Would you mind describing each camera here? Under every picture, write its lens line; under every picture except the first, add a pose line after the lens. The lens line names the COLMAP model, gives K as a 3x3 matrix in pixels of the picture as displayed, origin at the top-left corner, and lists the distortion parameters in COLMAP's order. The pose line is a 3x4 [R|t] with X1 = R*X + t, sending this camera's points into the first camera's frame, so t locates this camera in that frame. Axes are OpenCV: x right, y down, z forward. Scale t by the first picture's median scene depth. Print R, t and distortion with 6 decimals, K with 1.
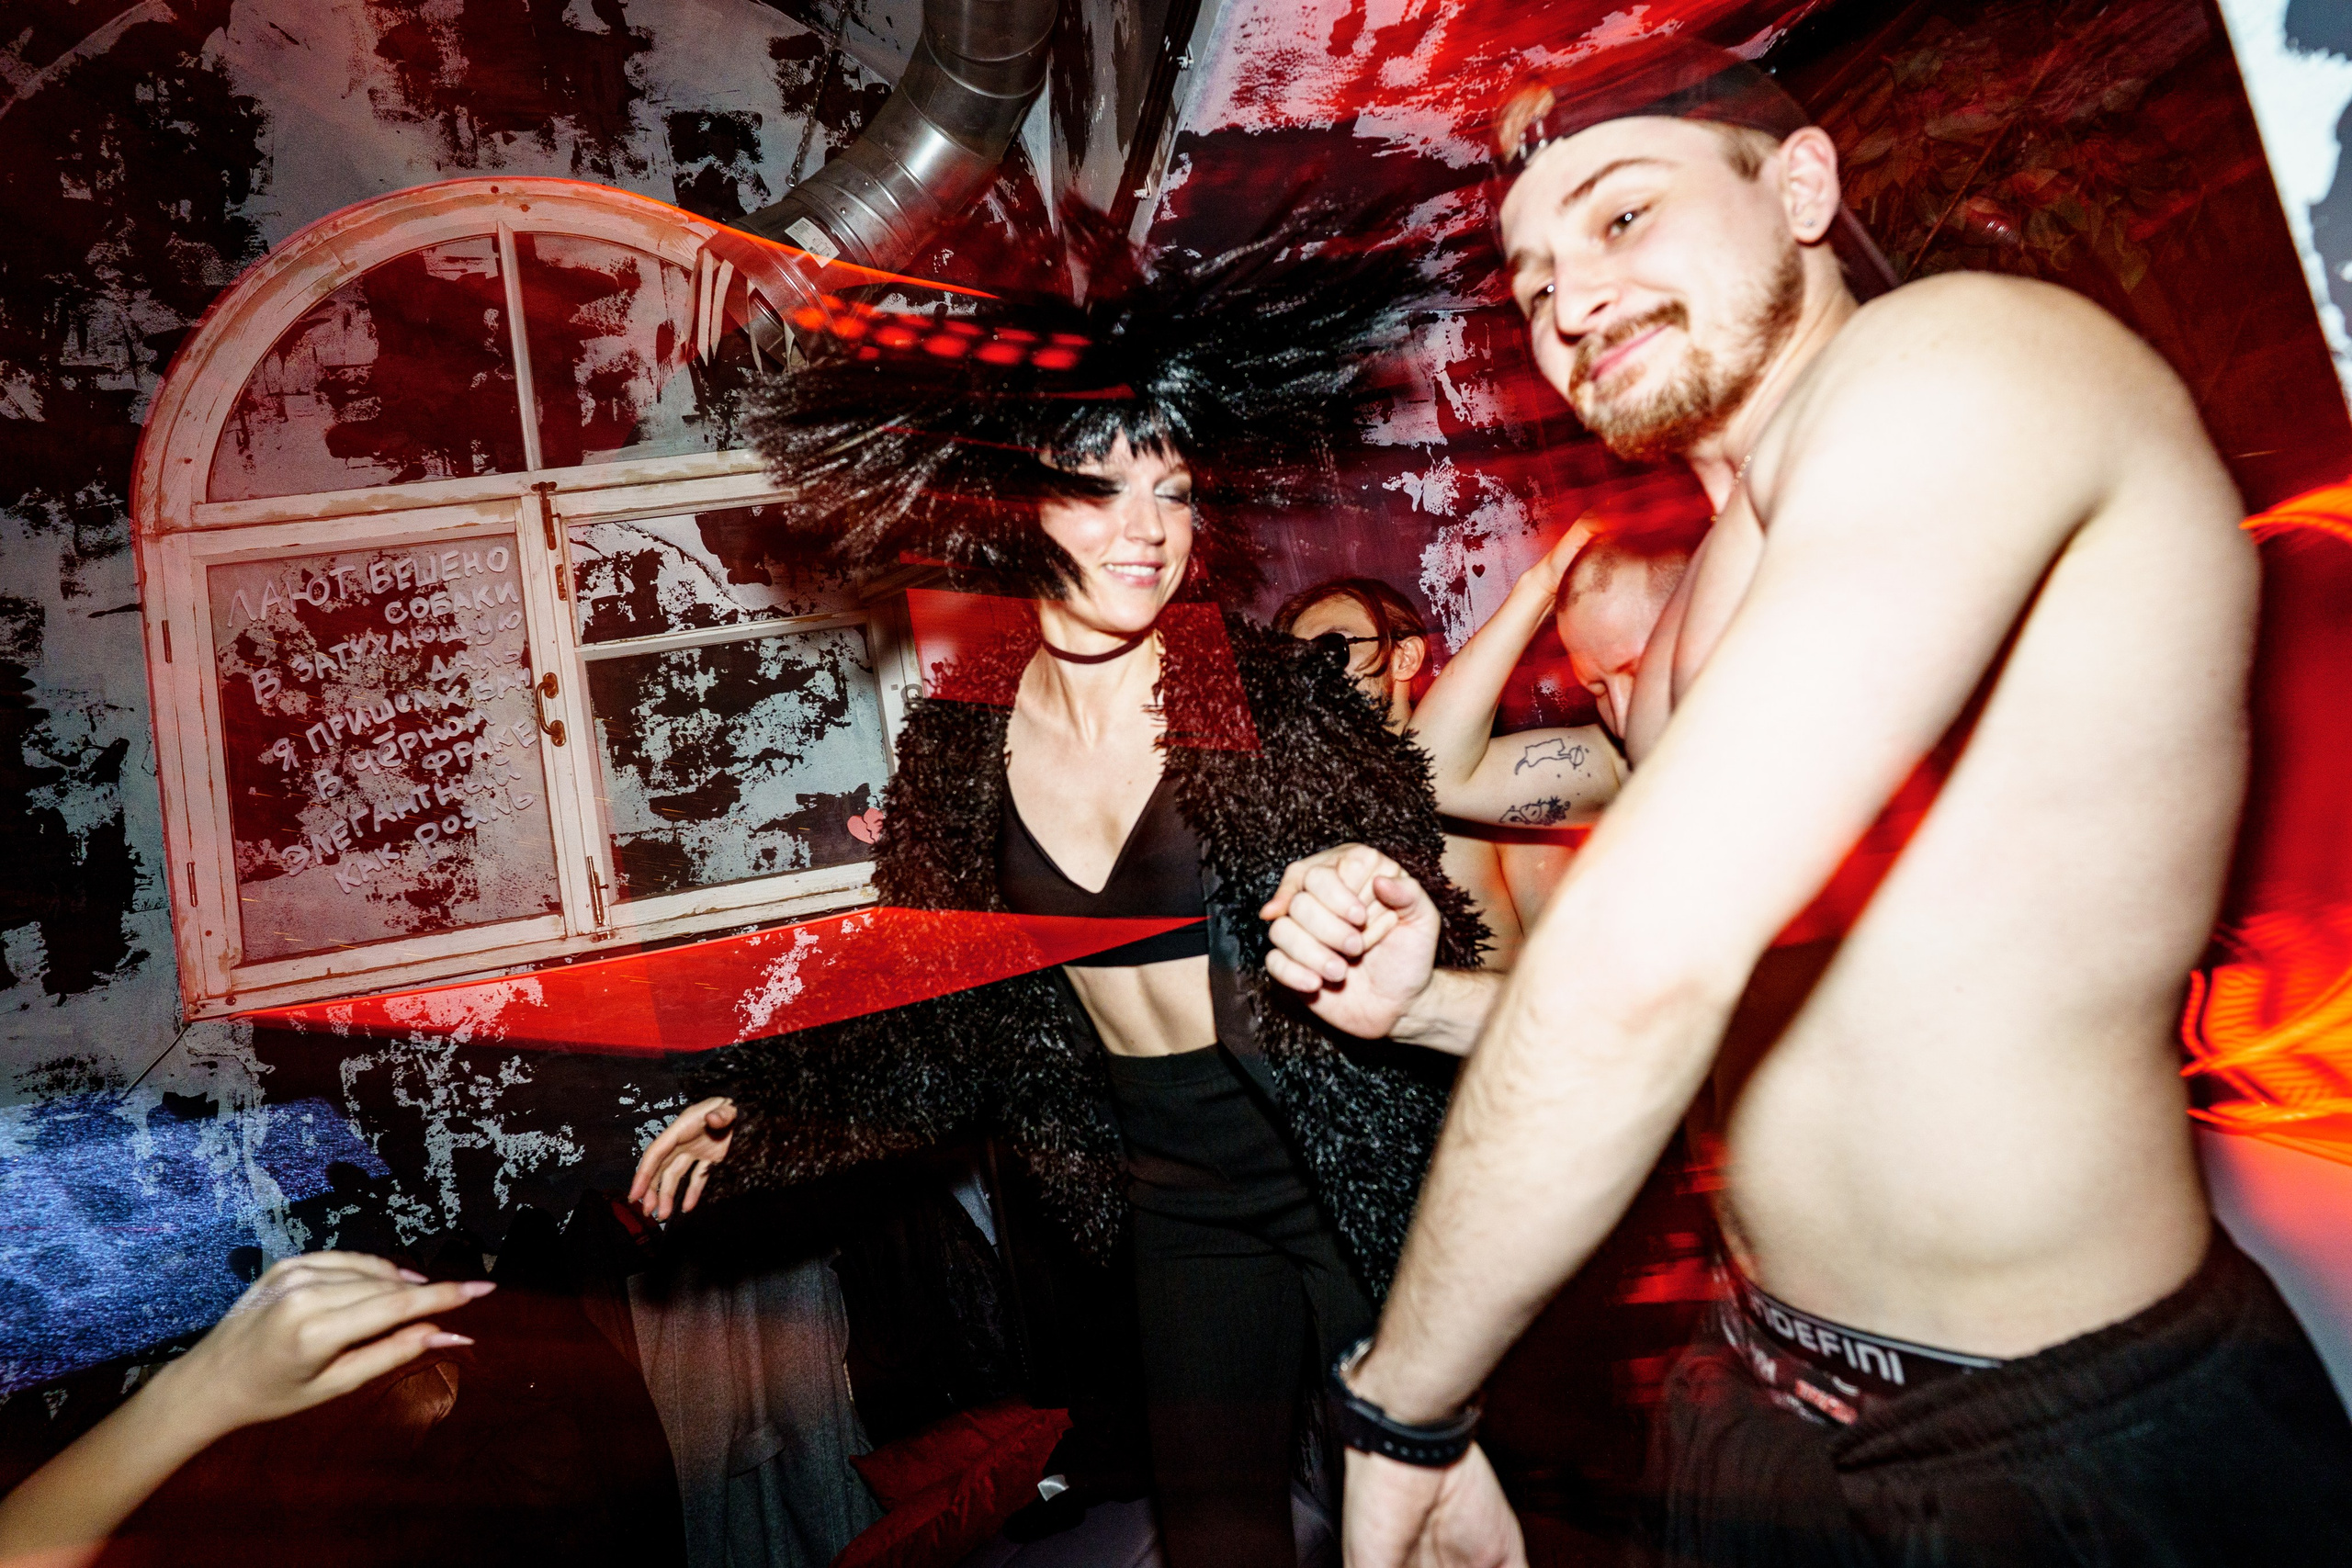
lens RADIAL K [[1152.9, 0, 1172.6], [0, 1152.9, 785.1], [0, 0, 1]] dist [-0.076646, 0.034666]
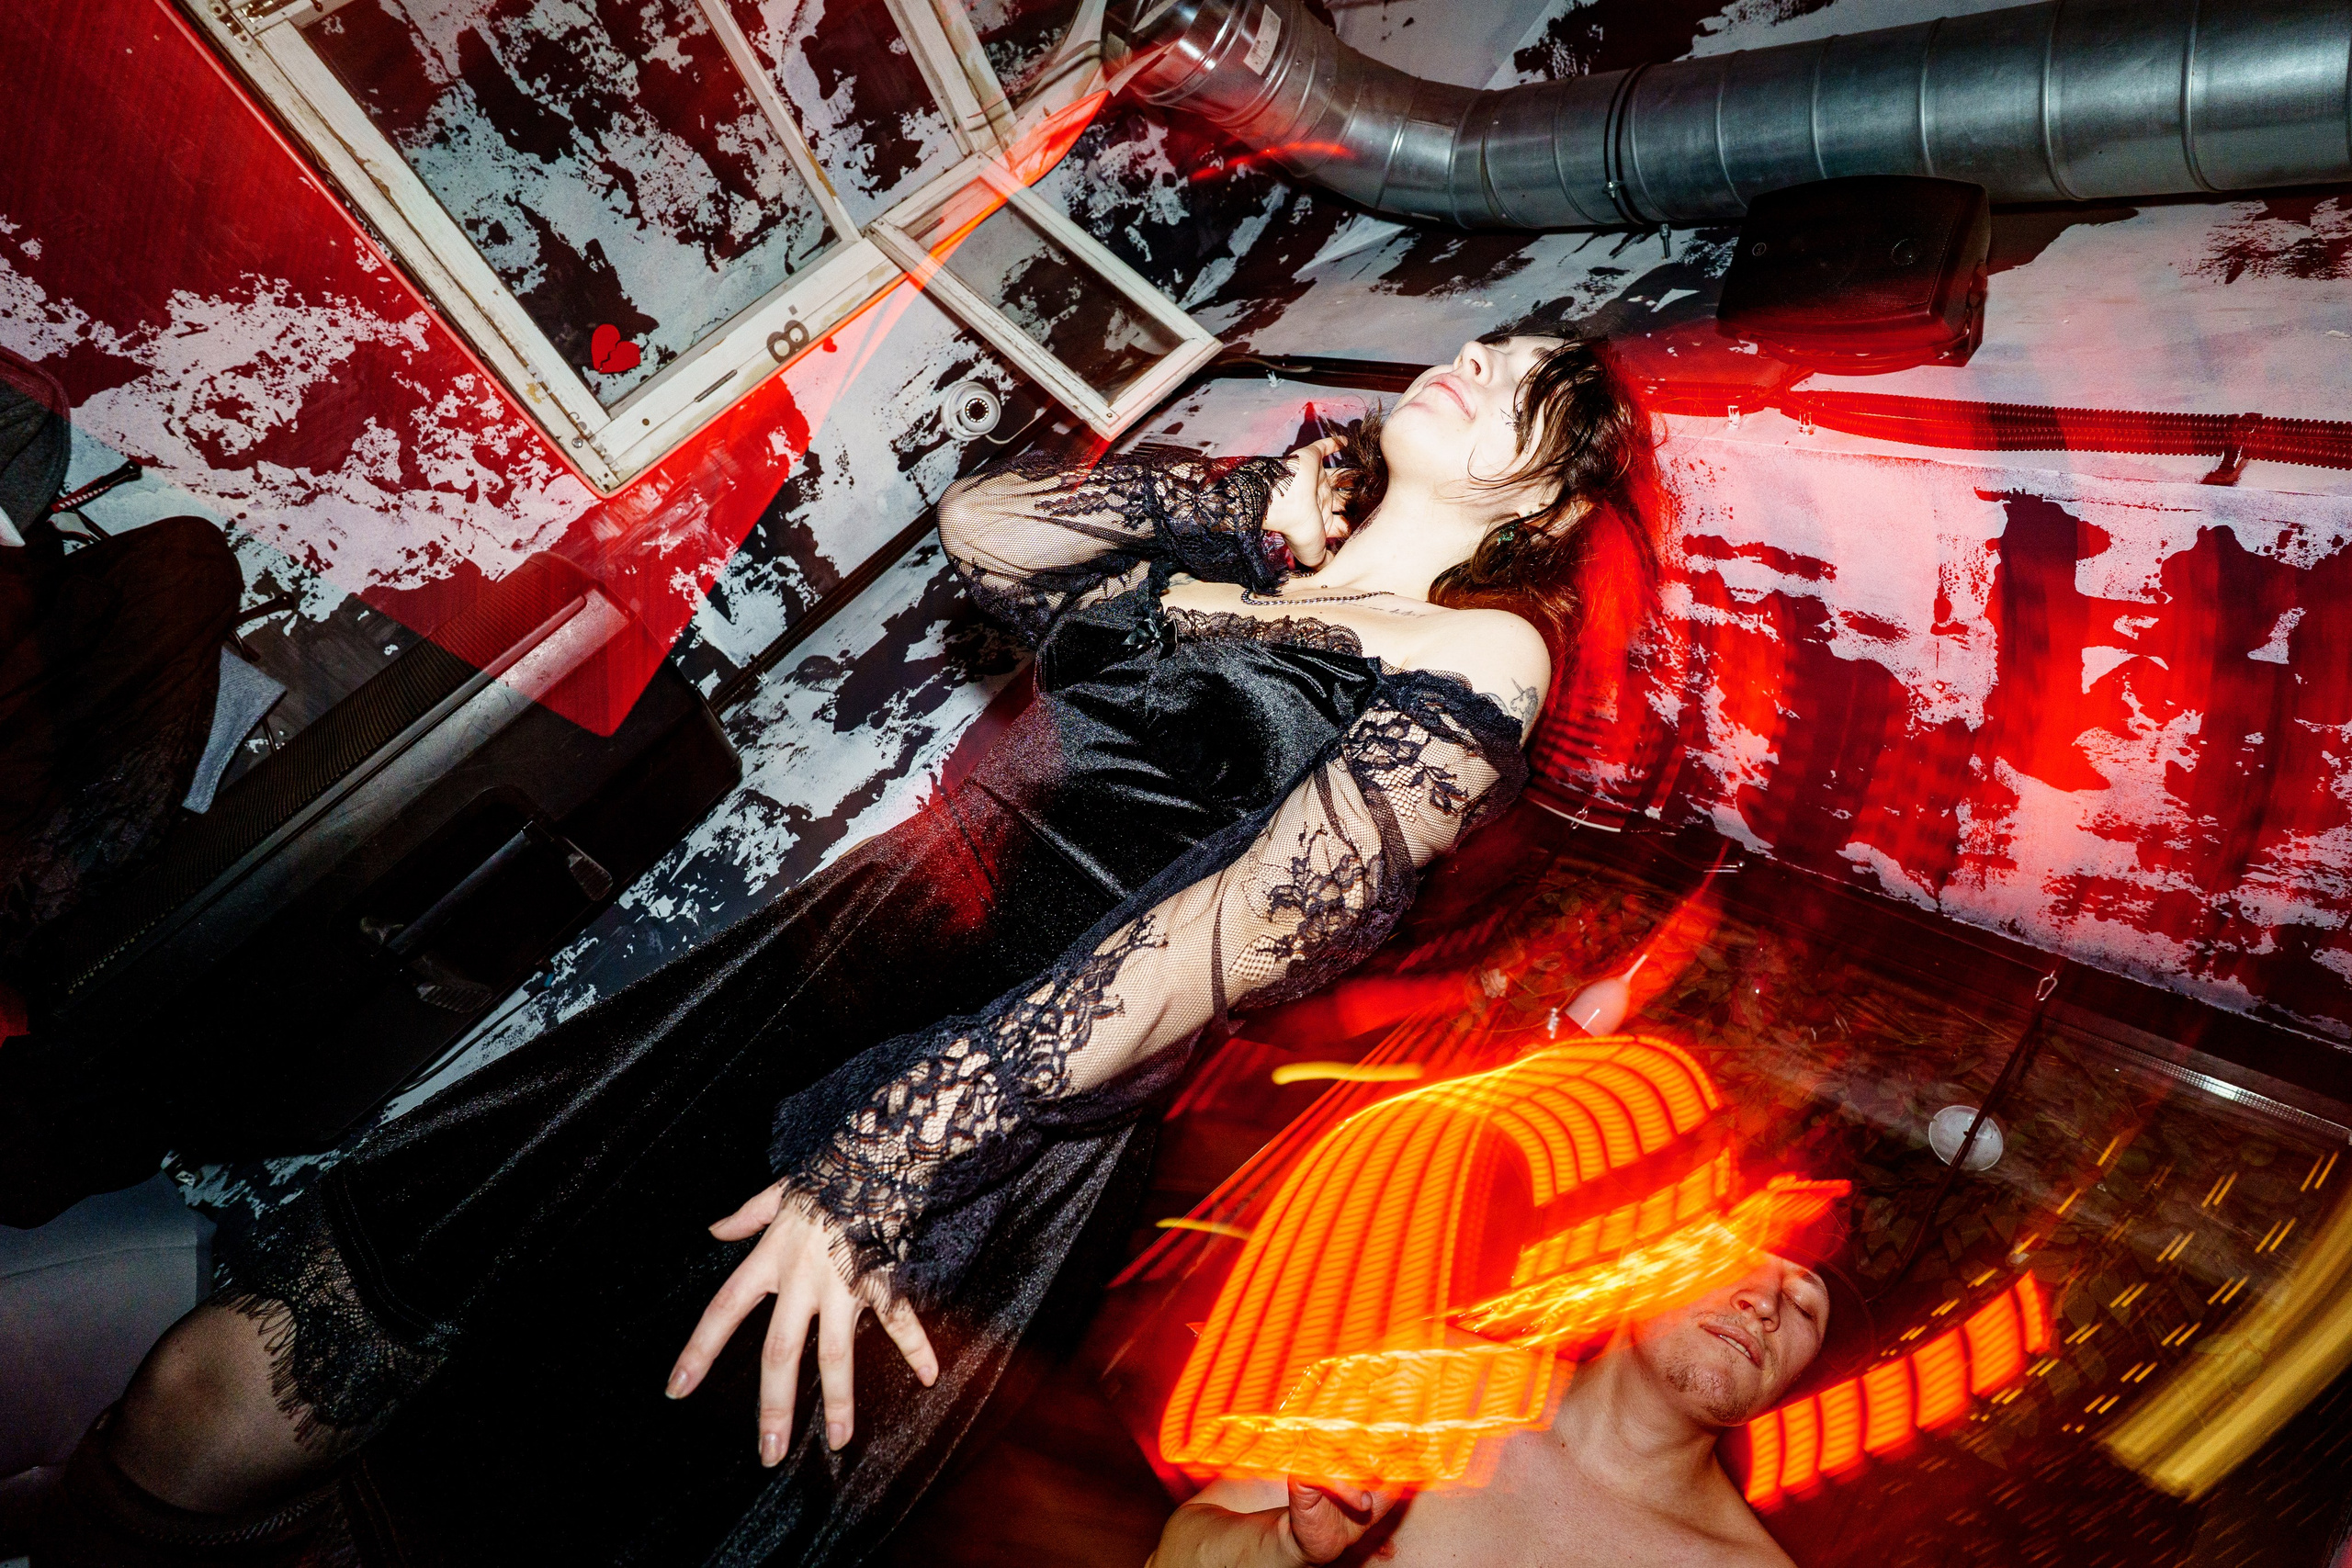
lens RADIAL K [[1165.5, 0, 1174.2], [0, 1165.5, 781.6], [0, 0, 1]] dist [-0.076637, 0.039869]
pose [[0.397796, 0.829337, 0.392376, -0.186629], [-0.789051, 0.527469, -0.314922, 0.134405], [-0.468142, -0.184330, 0.864214, 0.141294]]
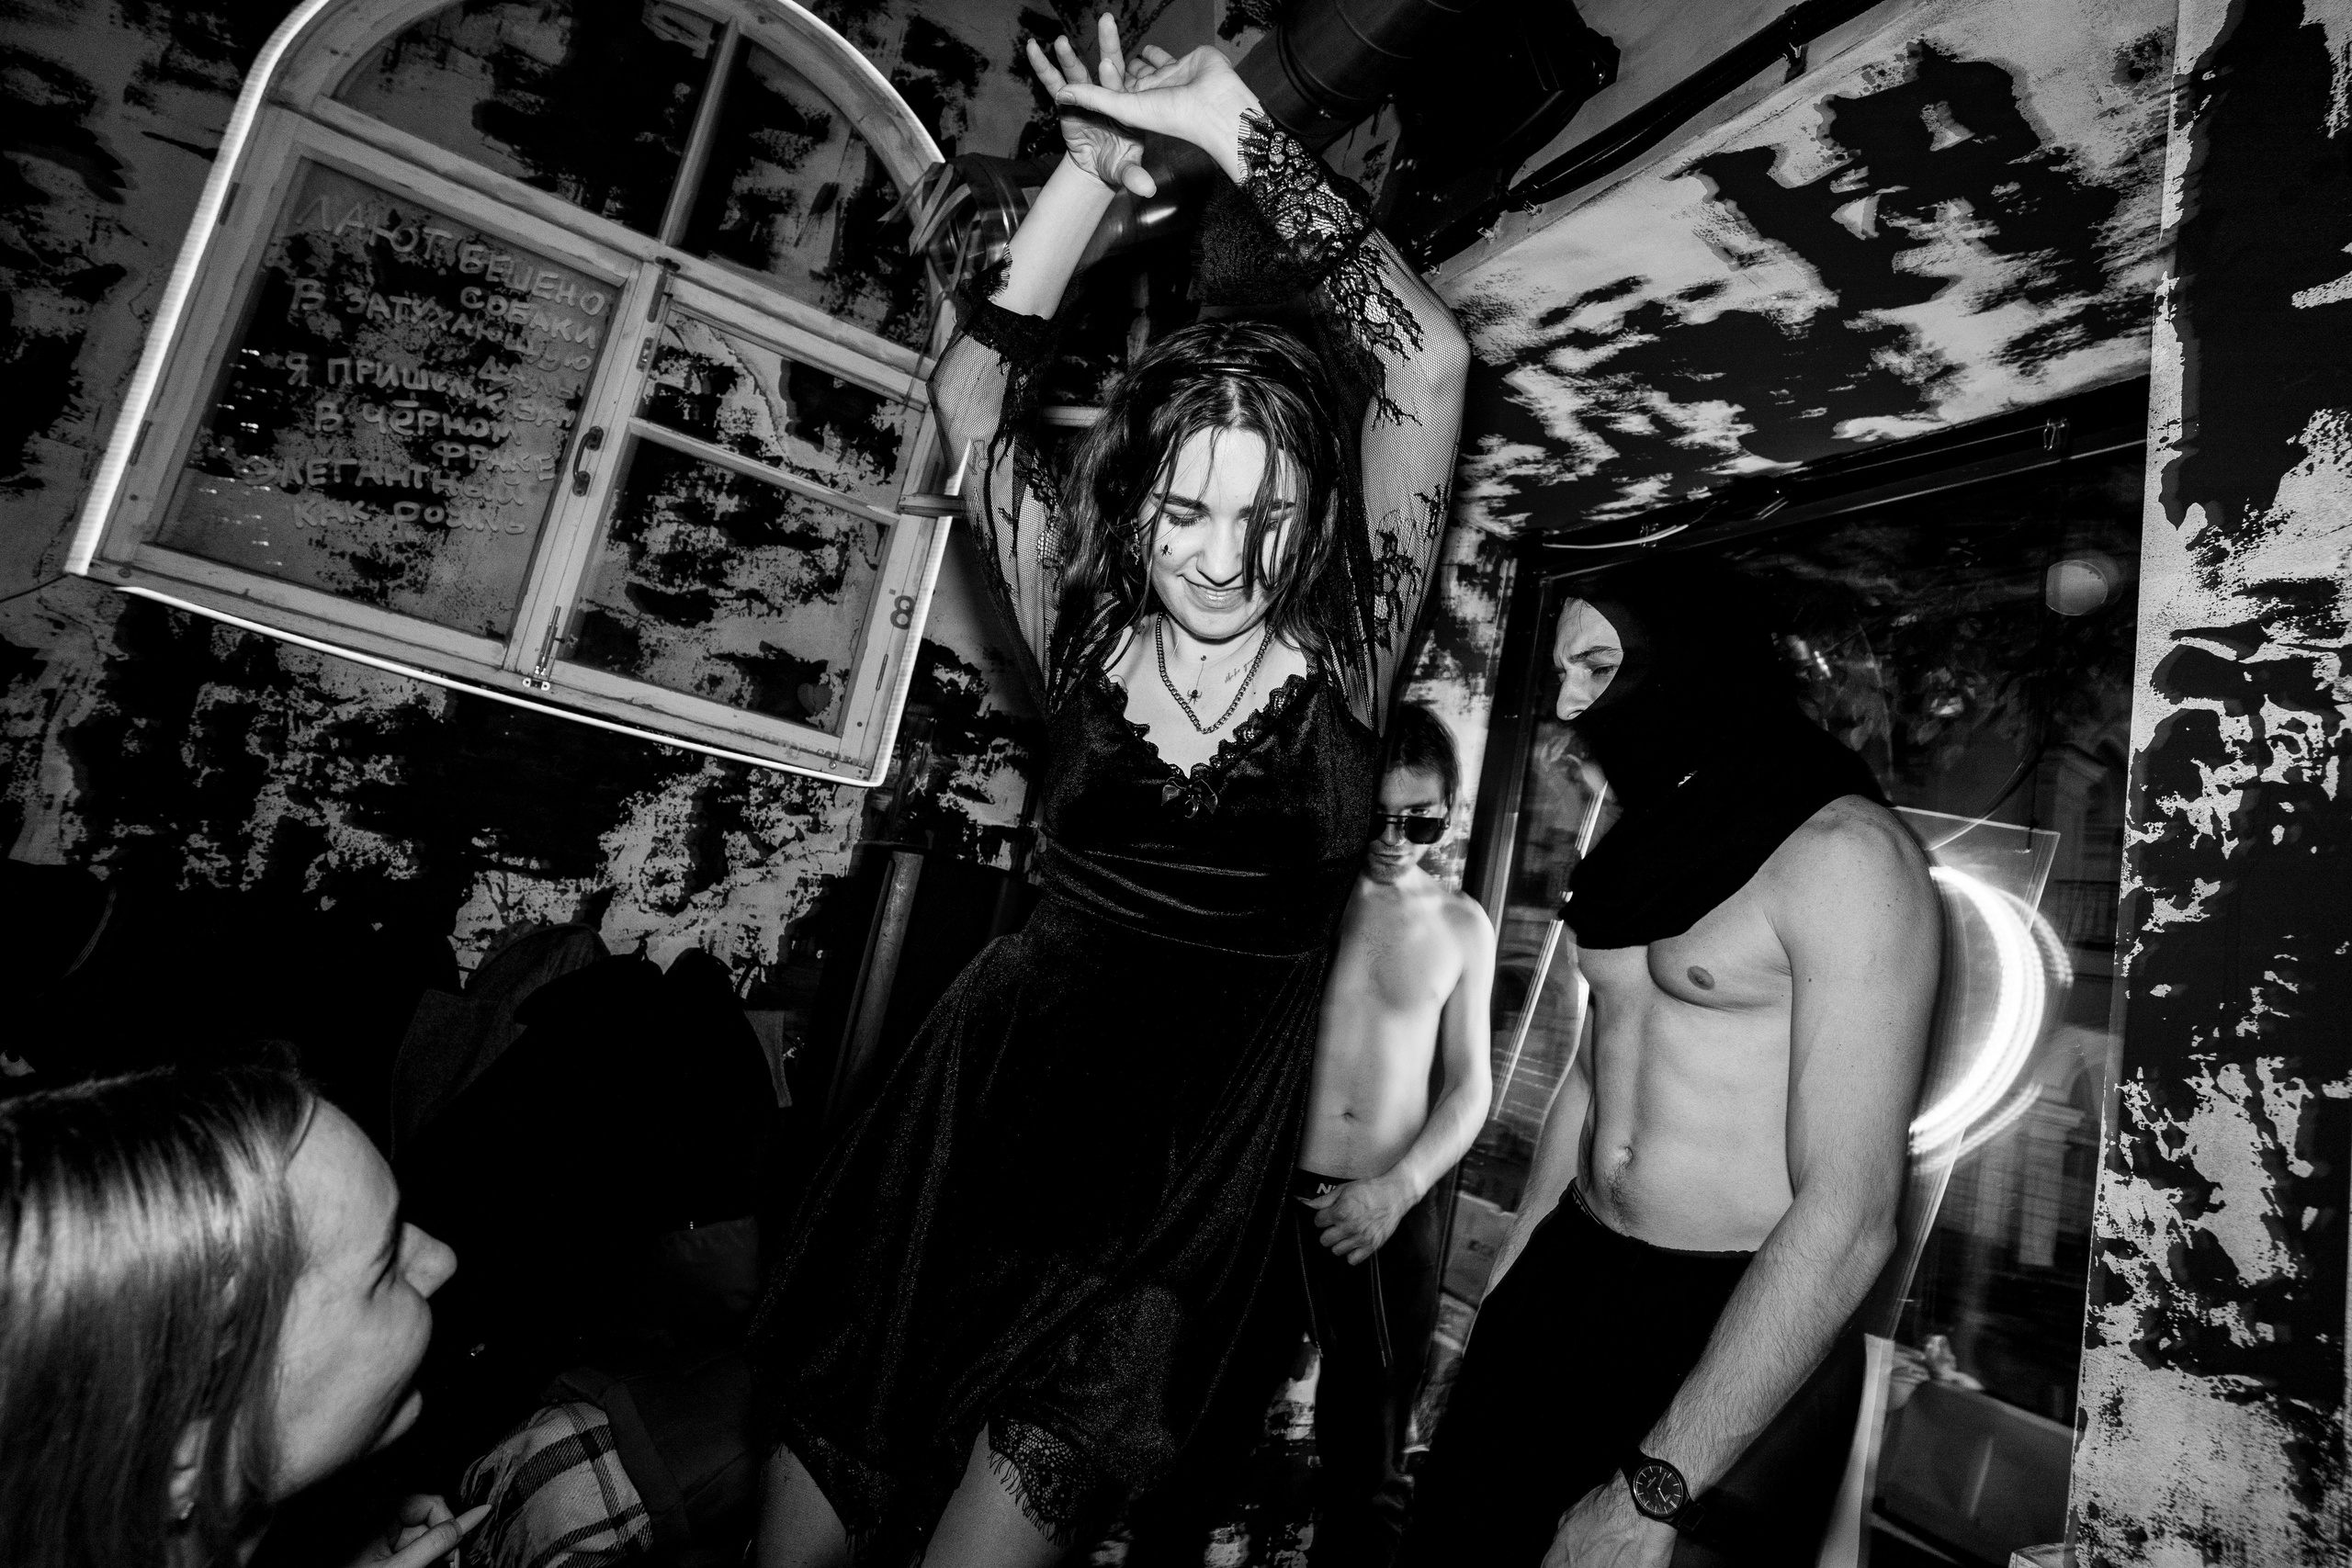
lens RADIAL K [[1152.9, 0, 1172.6], [0, 1152.9, 785.1], [0, 0, 1]] dist [-0.076646, 0.034666]
pose [[0.880677, 0.414440, 0.229450, -0.192220], [-0.401229, 0.910077, -0.103806, 0.090250], [-0.251838, -0.000642, 0.967769, -0.109465]]
